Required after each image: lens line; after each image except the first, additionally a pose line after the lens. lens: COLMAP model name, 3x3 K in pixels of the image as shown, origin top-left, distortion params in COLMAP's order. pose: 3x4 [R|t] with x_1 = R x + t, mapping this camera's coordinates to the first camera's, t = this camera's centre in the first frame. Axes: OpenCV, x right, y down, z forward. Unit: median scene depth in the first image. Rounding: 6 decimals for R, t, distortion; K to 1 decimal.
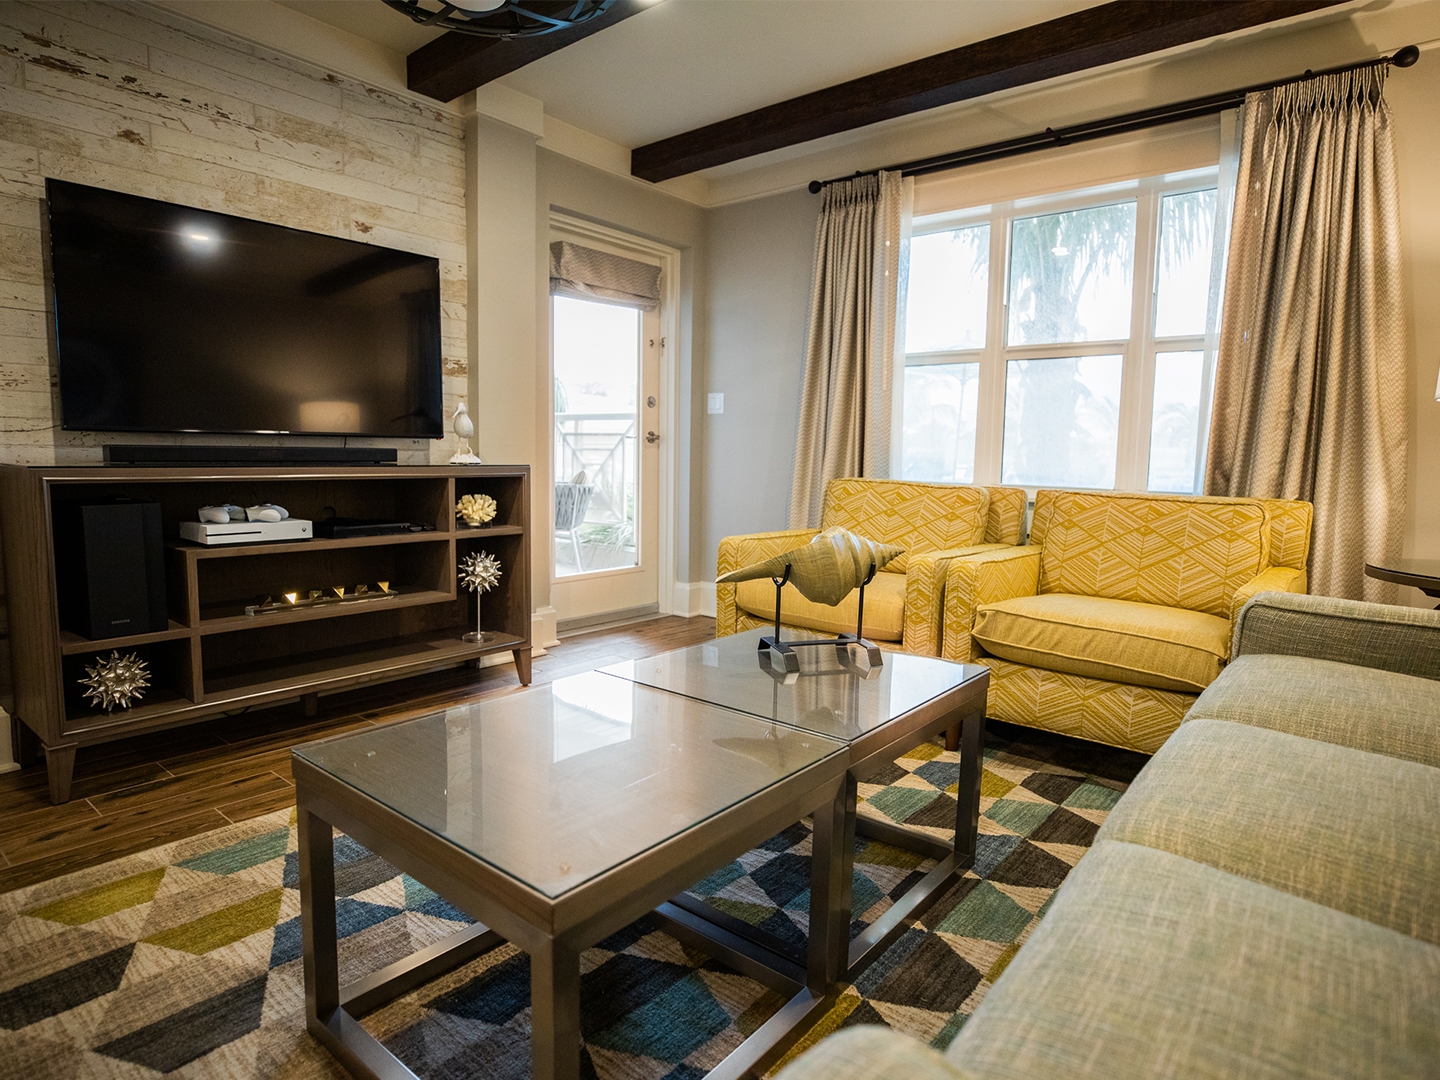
lens RADIAL K [[795.1, 0, 720.0], [0, 795.1, 540.0], [0, 0, 1]] dist [-0.000956, -0.000336]
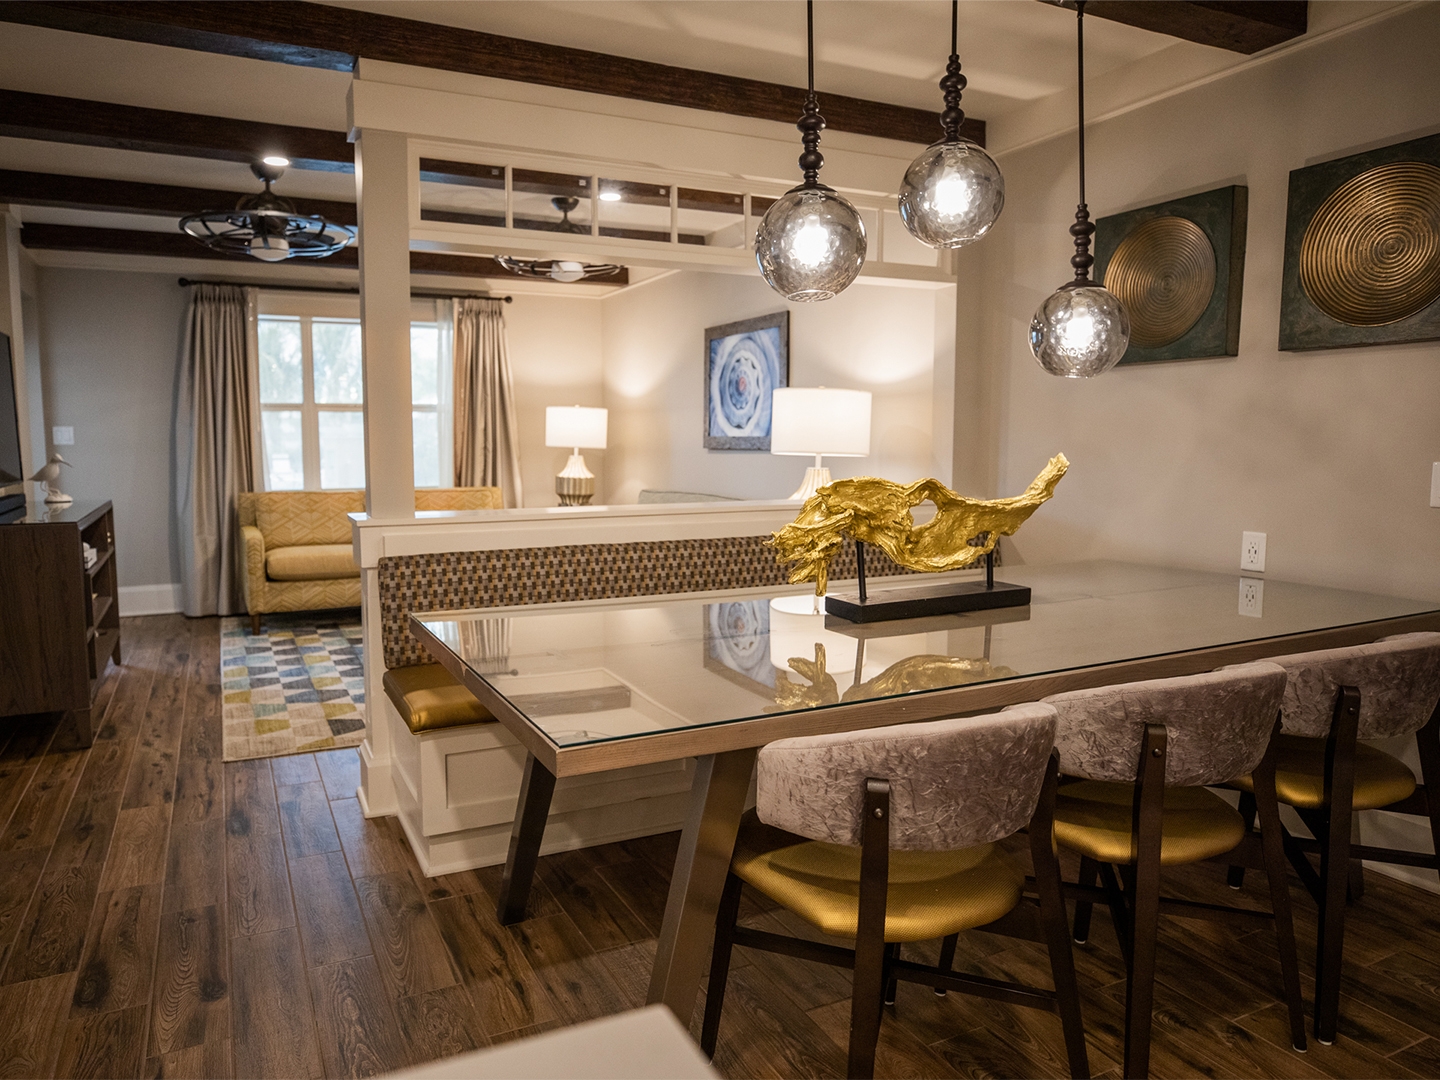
lens RADIAL K [[983.9, 0, 720.0], [0, 983.9, 540.0], [0, 0, 1]] dist [-0.005405, -0.002724]
pose [[0.417835, -0.129688, 0.899219, -1.135055], [0.104786, 0.990033, 0.094095, -0.072733], [-0.902460, 0.054909, 0.427260, -0.557850]]
